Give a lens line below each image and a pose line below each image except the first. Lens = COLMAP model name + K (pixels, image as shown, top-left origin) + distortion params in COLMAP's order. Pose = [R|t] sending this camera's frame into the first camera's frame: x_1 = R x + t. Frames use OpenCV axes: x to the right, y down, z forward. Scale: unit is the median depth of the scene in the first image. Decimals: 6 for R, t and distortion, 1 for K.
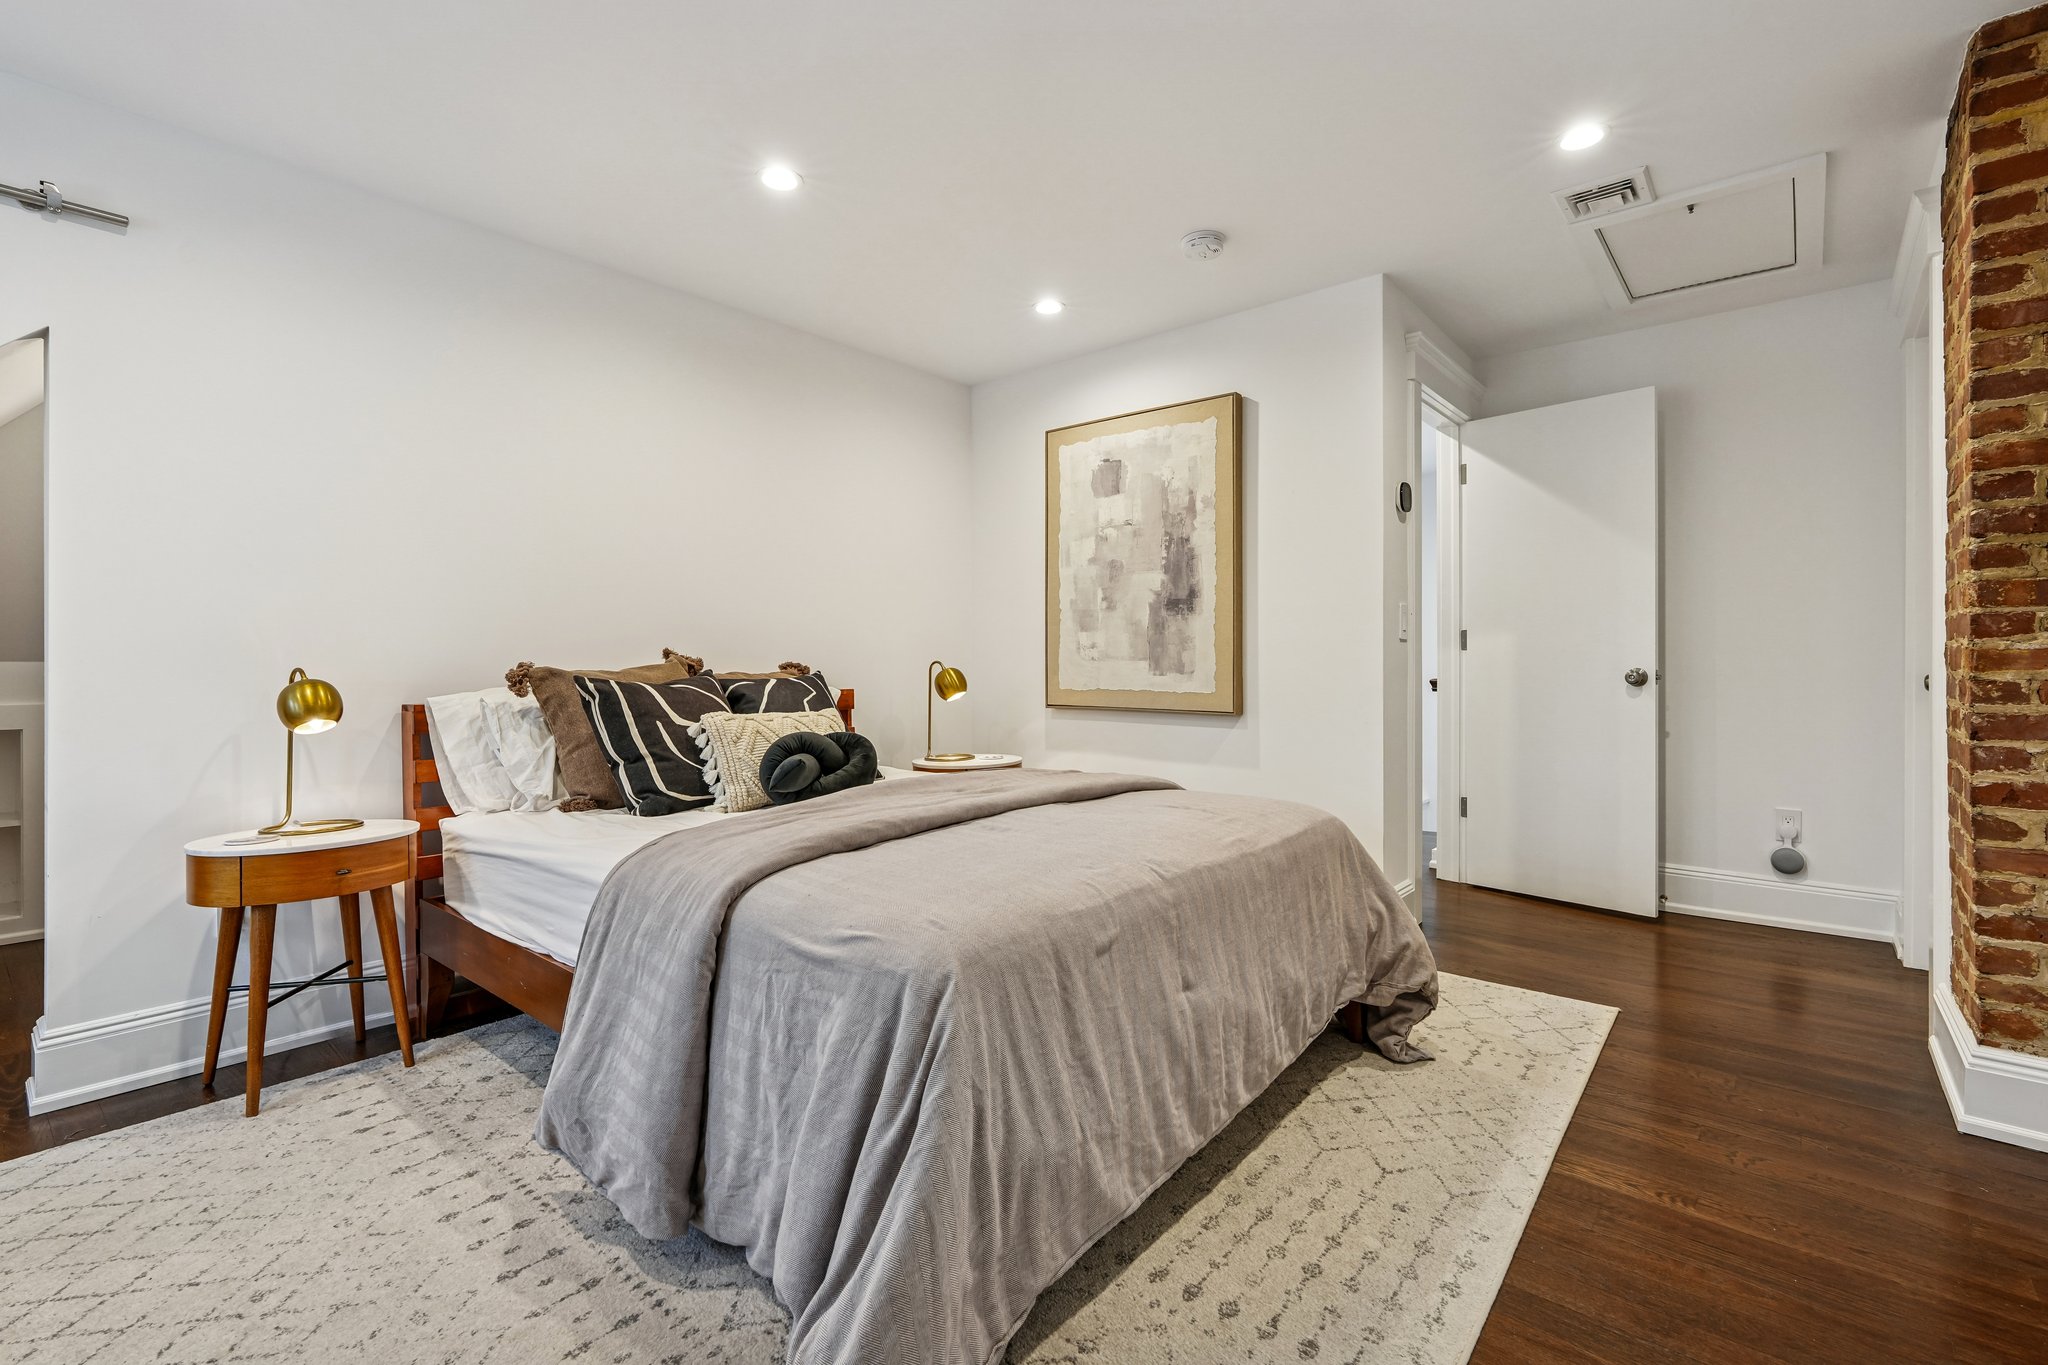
lens RADIAL K [[918.5, 0, 1028.6], [0, 918.5, 659.0], [0, 0, 1]] dist [-0.000153, -0.000377]
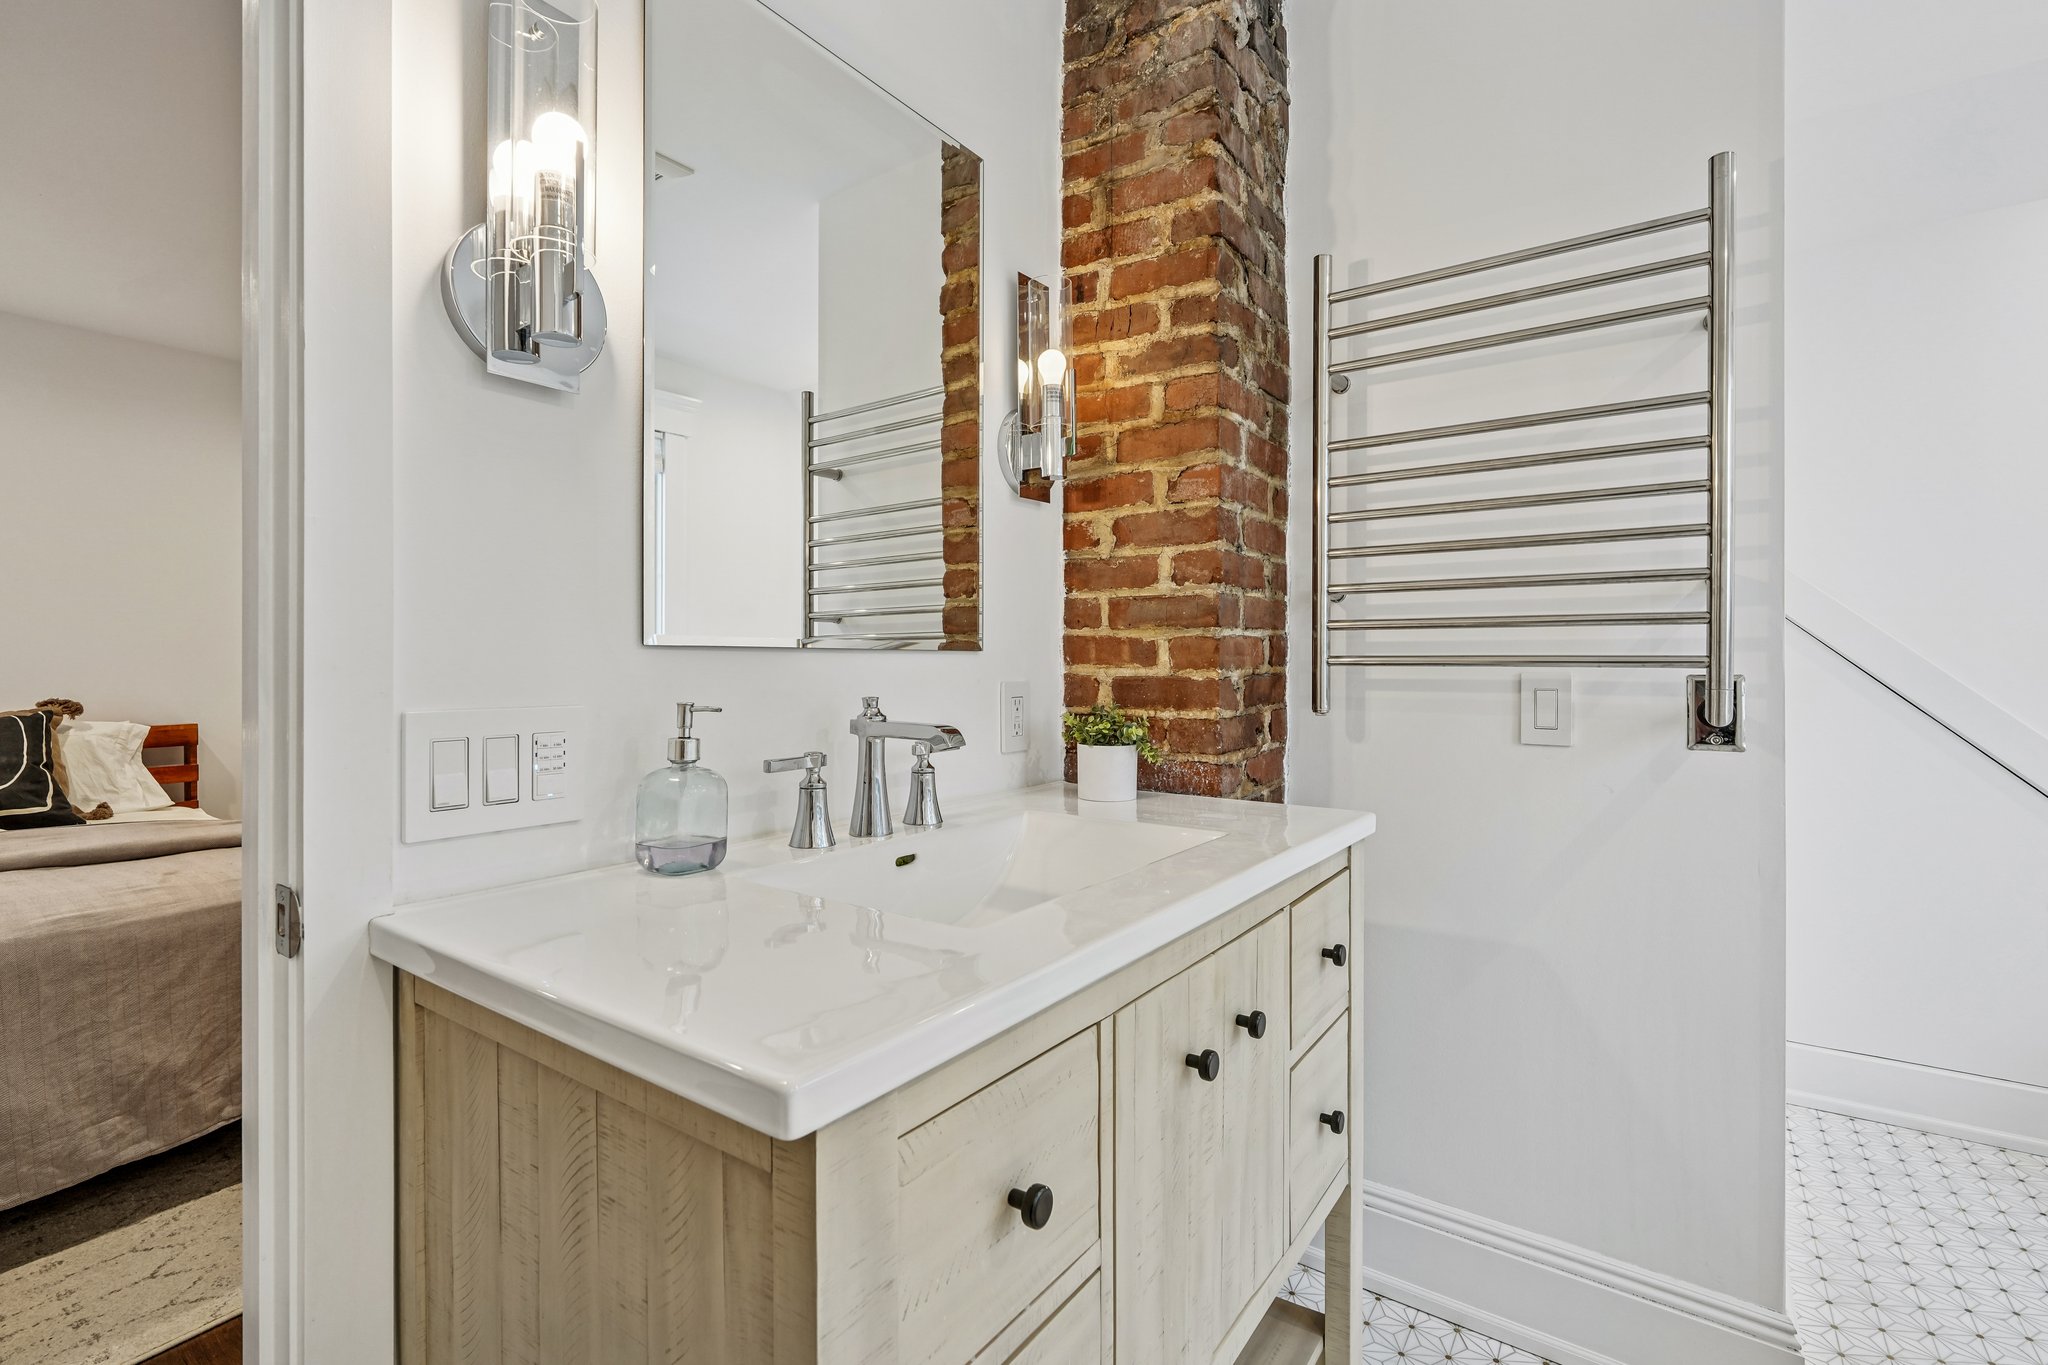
lens RADIAL K [[938.9, 0, 1012.4], [0, 938.9, 660.7], [0, 0, 1]] dist [0.003013, 0.000248]
pose [[0.997584, -0.001537, 0.069449, 0.873764], [0.001377, 0.999996, 0.002358, -0.048823], [-0.069452, -0.002257, 0.997583, -0.009826]]
